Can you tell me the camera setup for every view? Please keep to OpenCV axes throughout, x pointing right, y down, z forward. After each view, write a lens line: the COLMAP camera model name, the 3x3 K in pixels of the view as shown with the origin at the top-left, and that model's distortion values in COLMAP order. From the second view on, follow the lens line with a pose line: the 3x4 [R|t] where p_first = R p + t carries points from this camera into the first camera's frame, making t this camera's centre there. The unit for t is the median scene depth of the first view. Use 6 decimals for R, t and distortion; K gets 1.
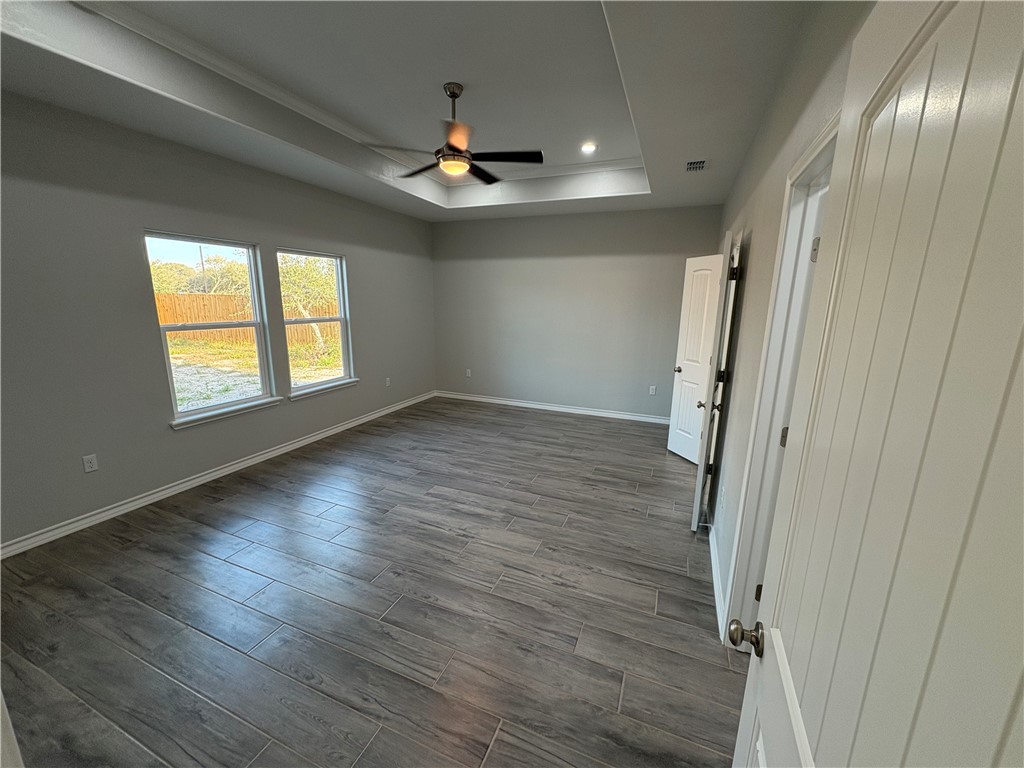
lens RADIAL K [[403.2, 0, 517.5], [0, 403.2, 382.0], [0, 0, 1]] dist [0.001107, -0.000071]
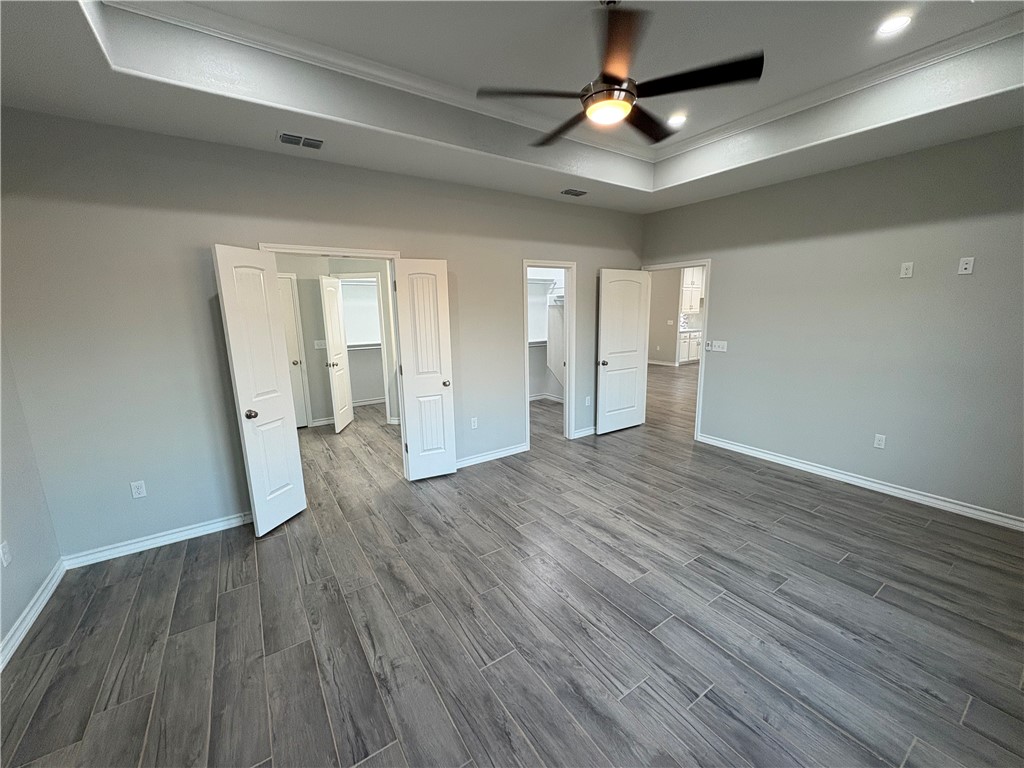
lens RADIAL K [[403.2, 0, 509.1], [0, 403.2, 384.1], [0, 0, 1]] dist [0.001107, -0.000071]
pose [[-0.821763, -0.109030, 0.559302, -0.371154], [0.118795, 0.927179, 0.355284, -0.310870], [-0.557309, 0.358402, -0.748969, 1.469723]]
